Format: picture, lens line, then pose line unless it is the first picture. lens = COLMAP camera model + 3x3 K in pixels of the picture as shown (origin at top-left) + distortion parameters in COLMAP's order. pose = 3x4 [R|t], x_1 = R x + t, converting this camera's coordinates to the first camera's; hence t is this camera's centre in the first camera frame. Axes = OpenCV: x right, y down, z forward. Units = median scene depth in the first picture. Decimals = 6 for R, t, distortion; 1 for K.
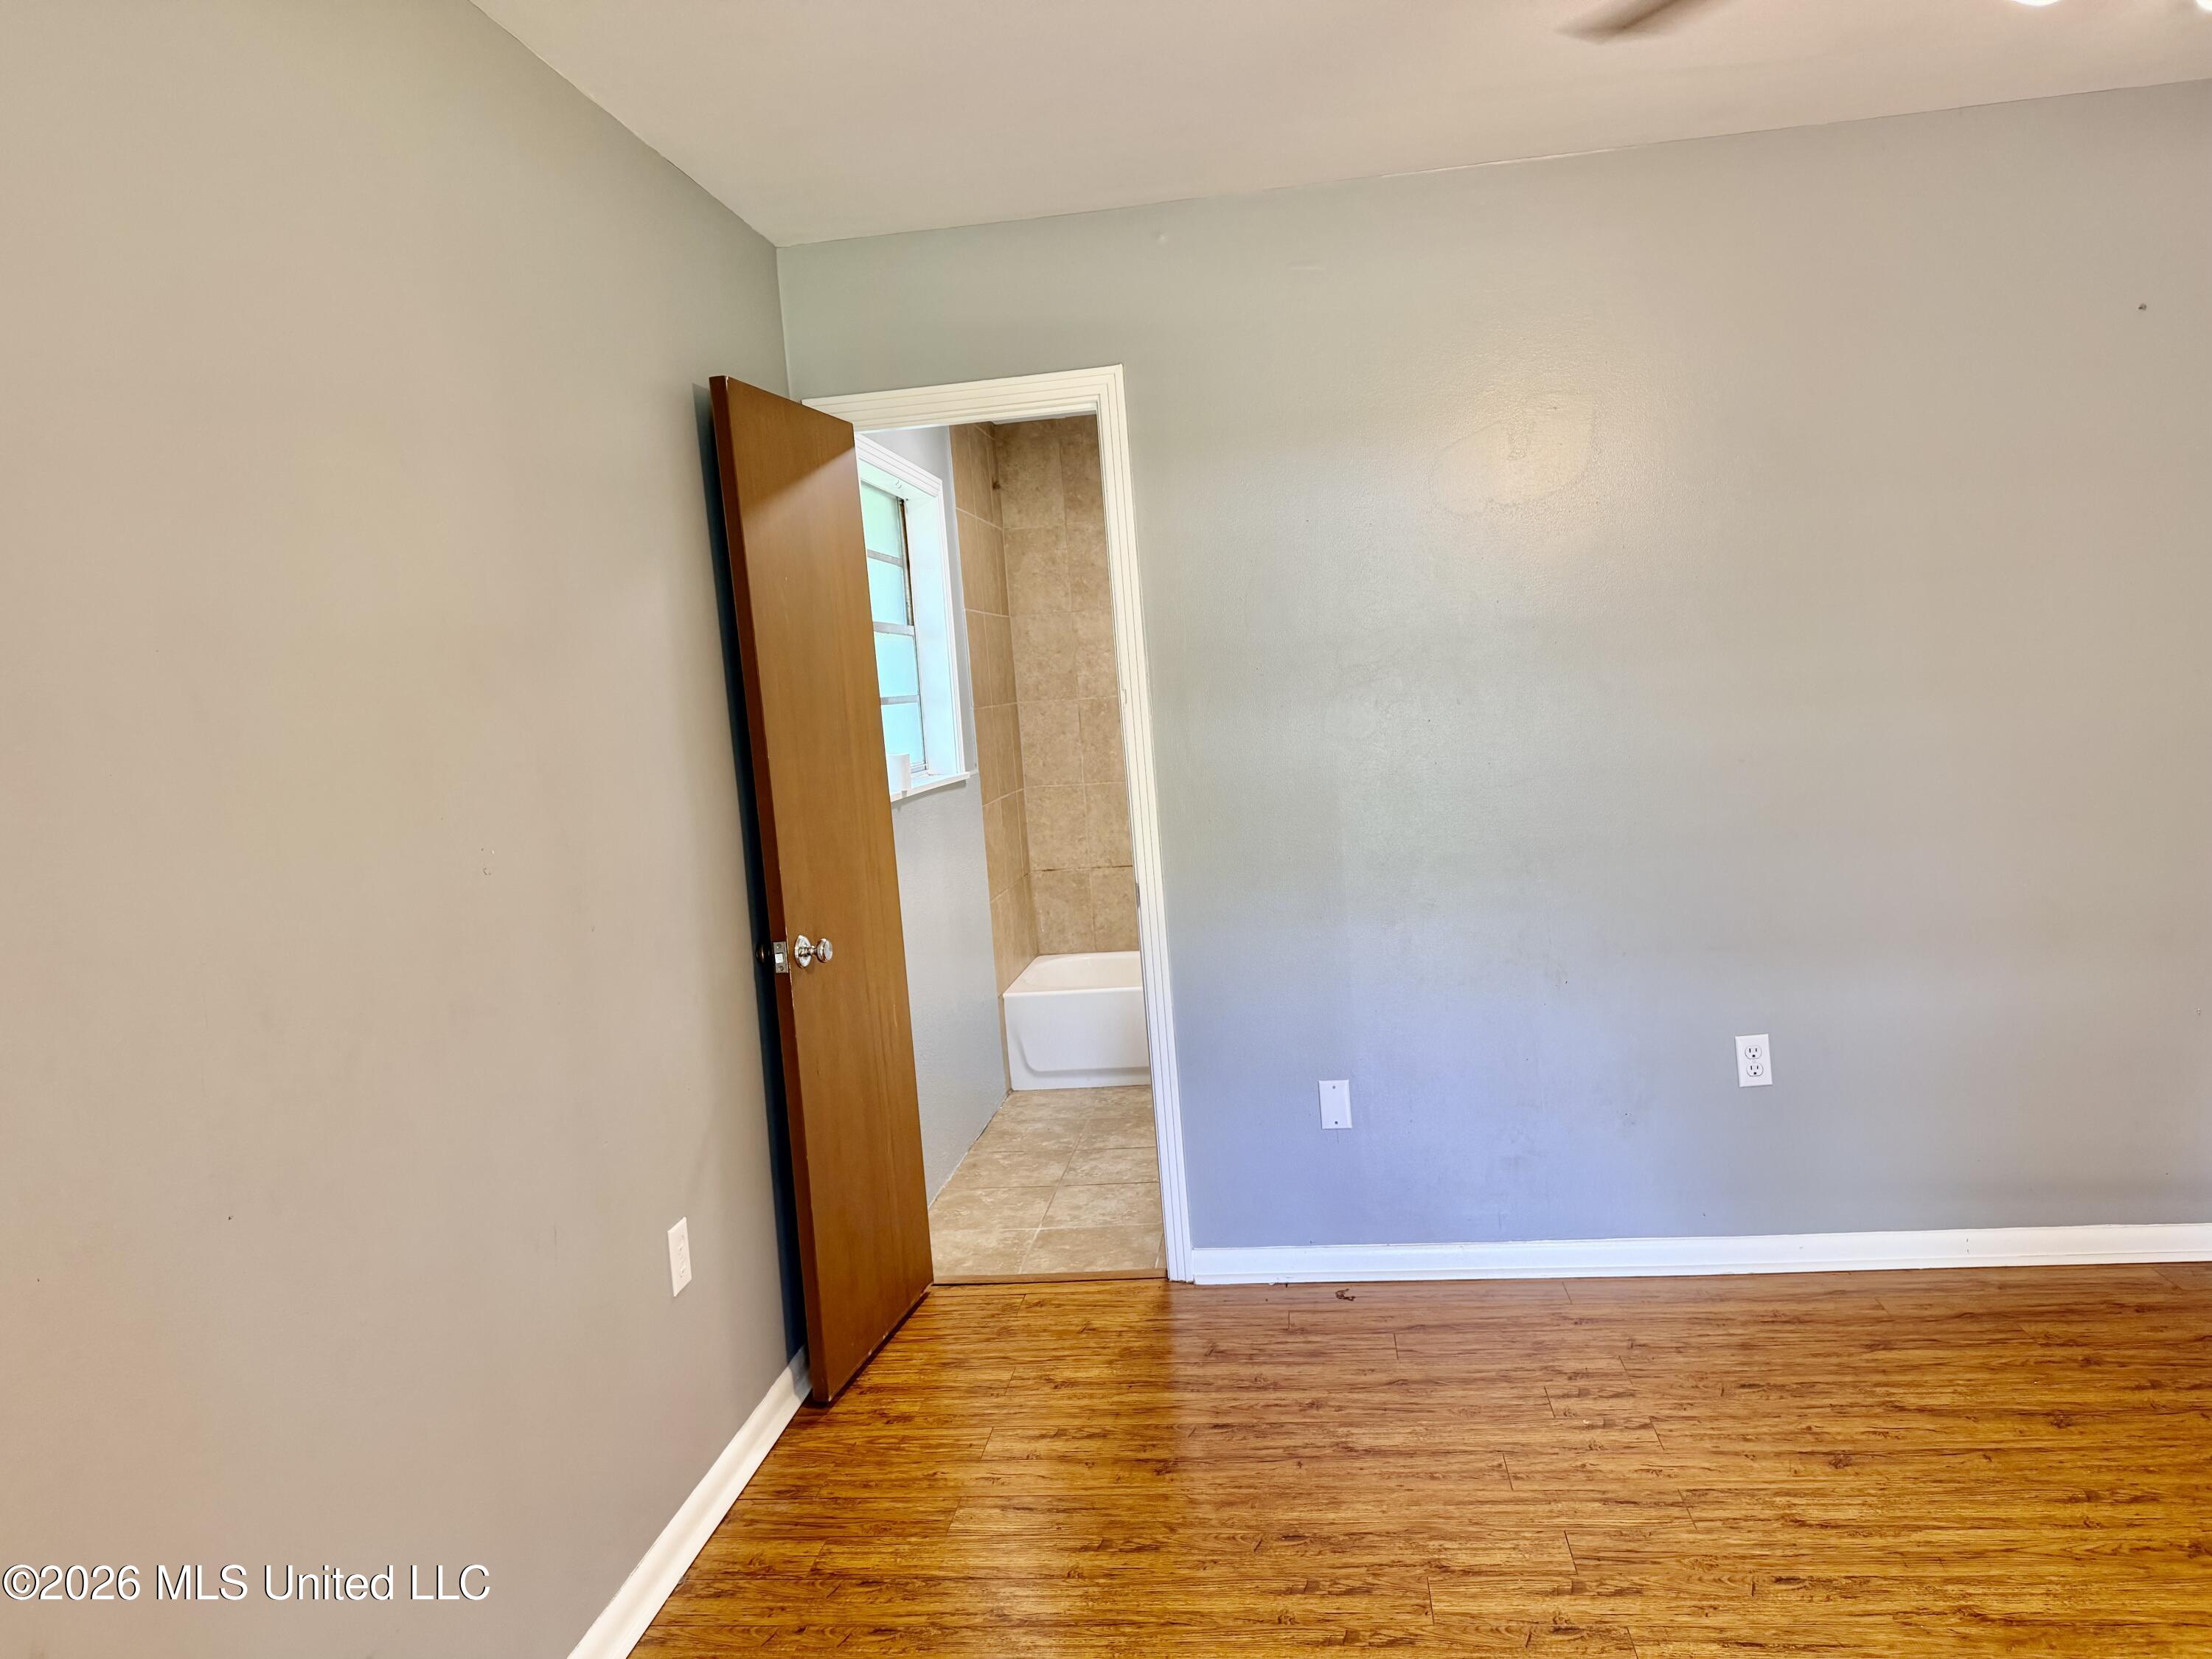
lens RADIAL K [[1549.9, 0, 1106.0], [0, 1549.9, 829.5], [0, 0, 1]] dist [0.005356, -0.016947]
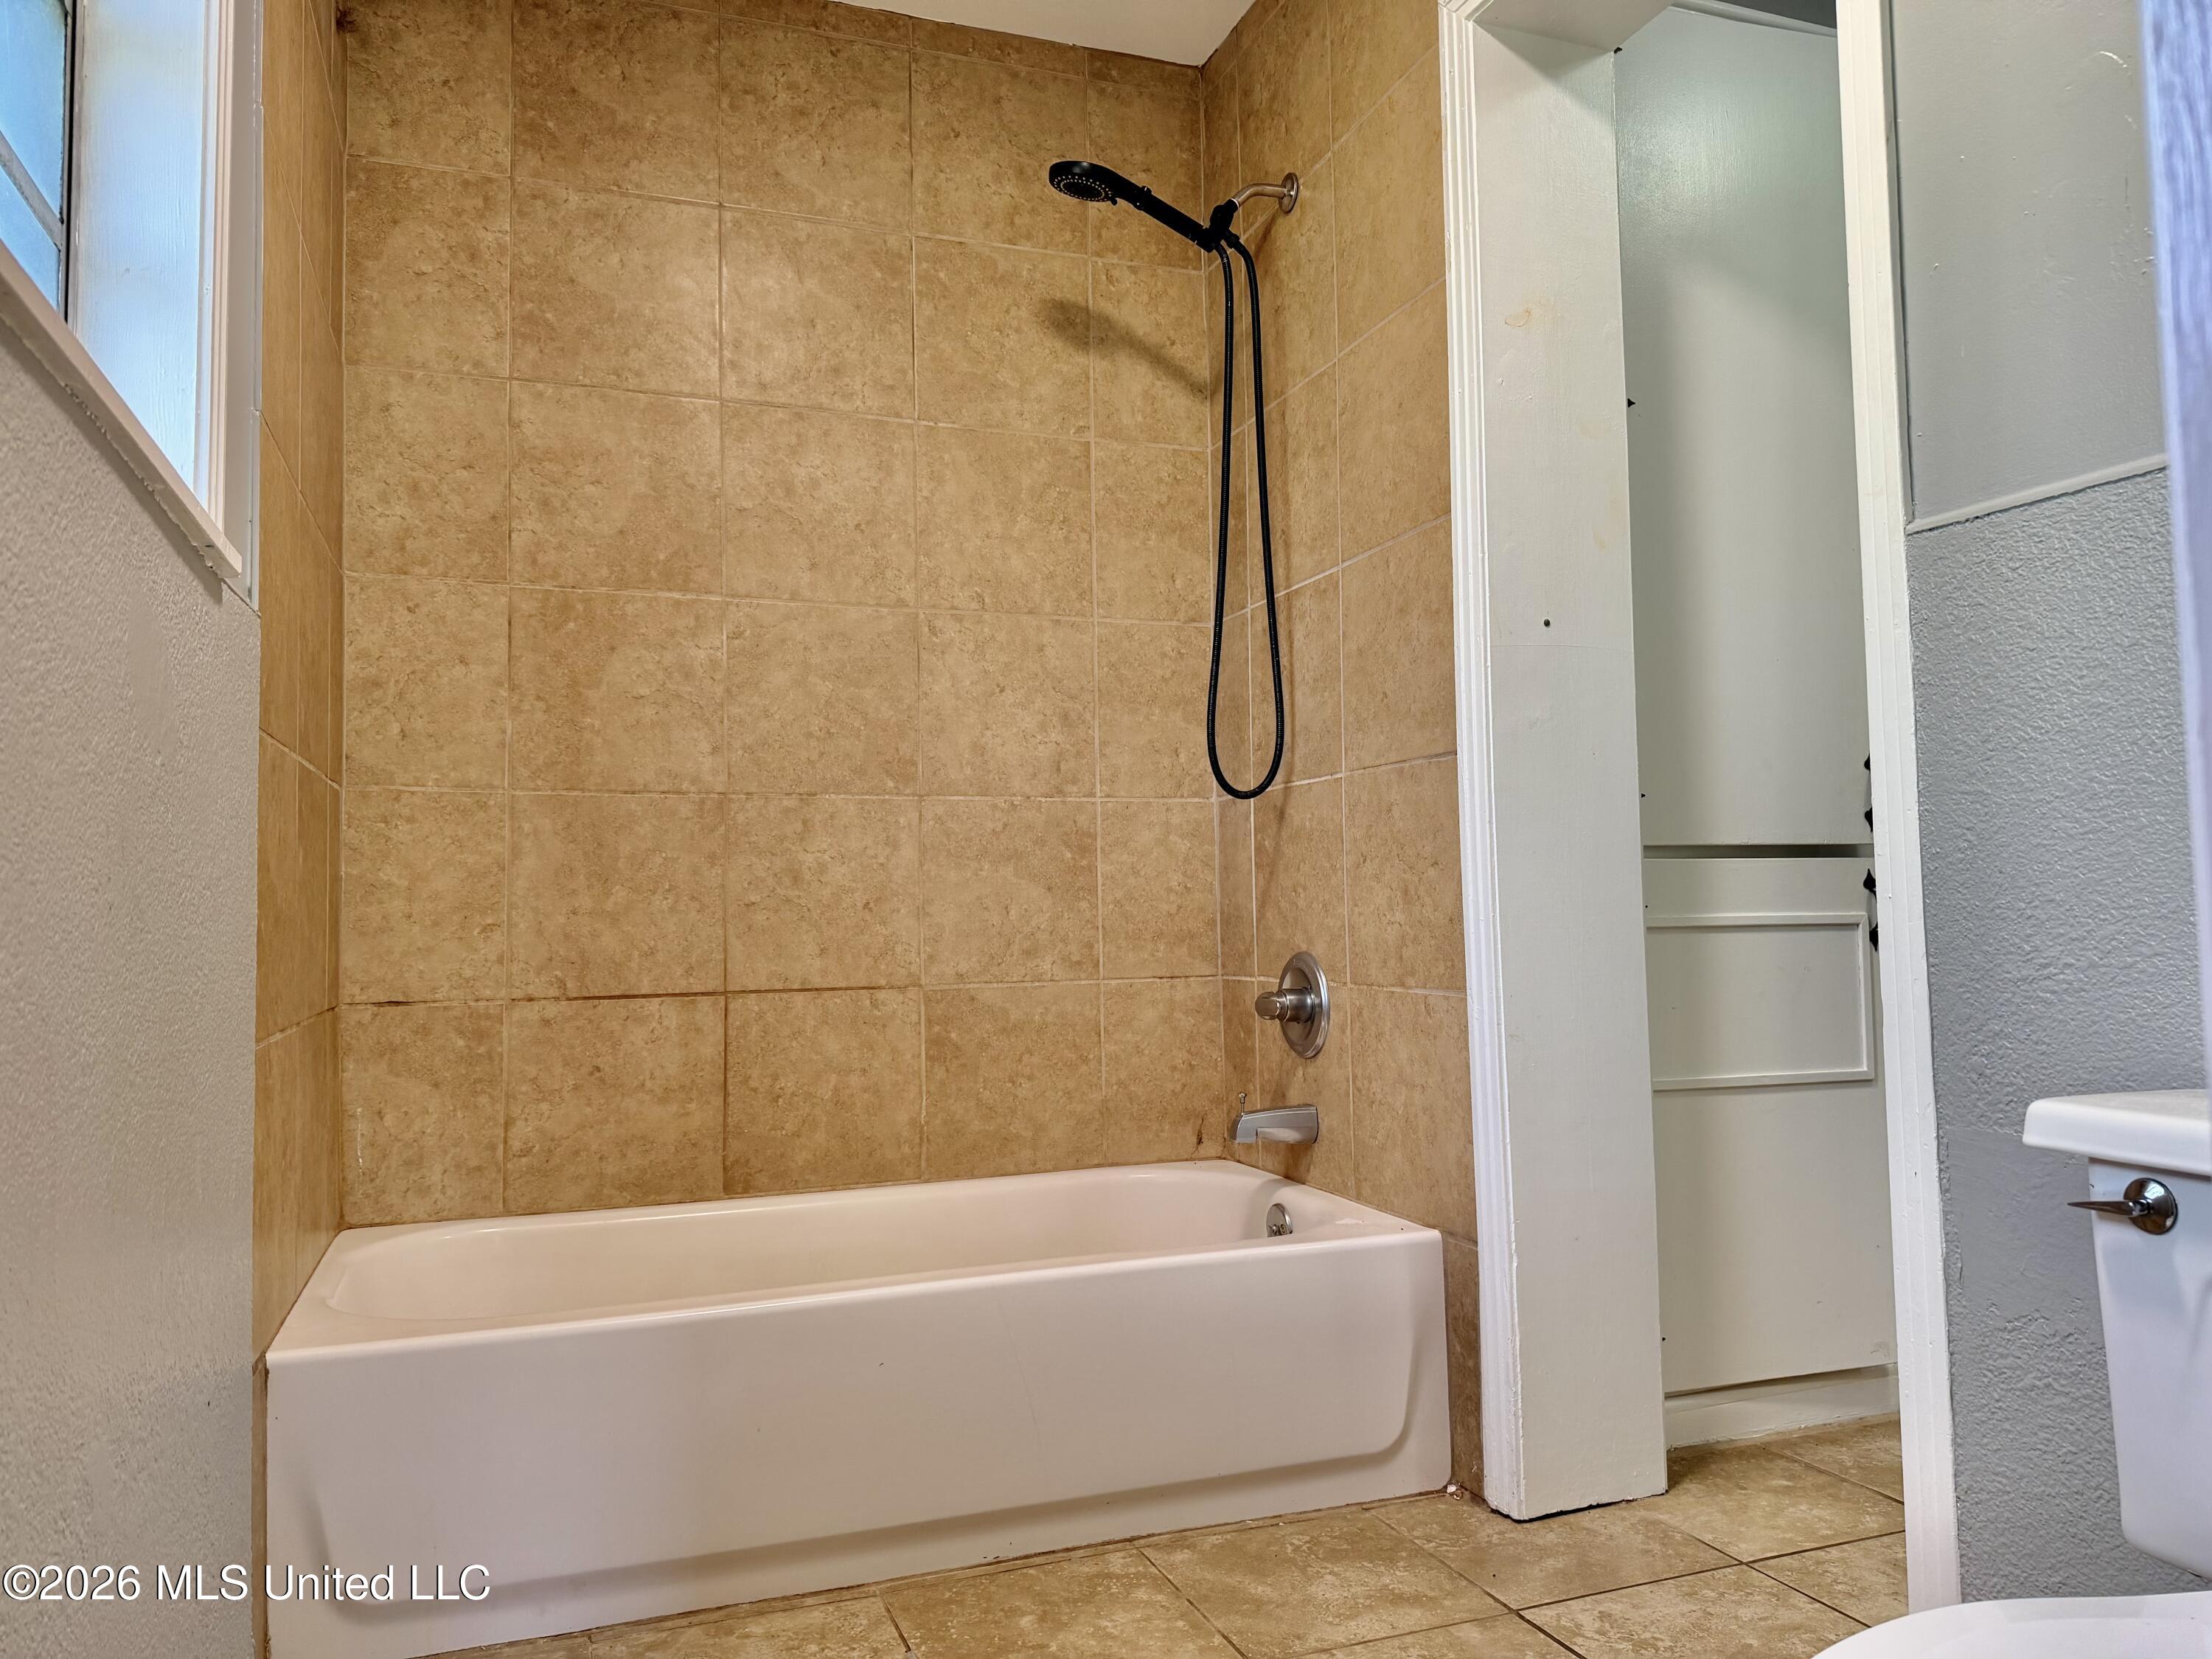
lens RADIAL K [[1549.9, 0, 1106.0], [0, 1549.9, 829.5], [0, 0, 1]] dist [0.005356, -0.016947]
pose [[0.877473, 0.084359, 0.472148, -0.067932], [-0.001103, 0.984763, -0.173899, 0.051467], [-0.479624, 0.152071, 0.864196, 0.578033]]
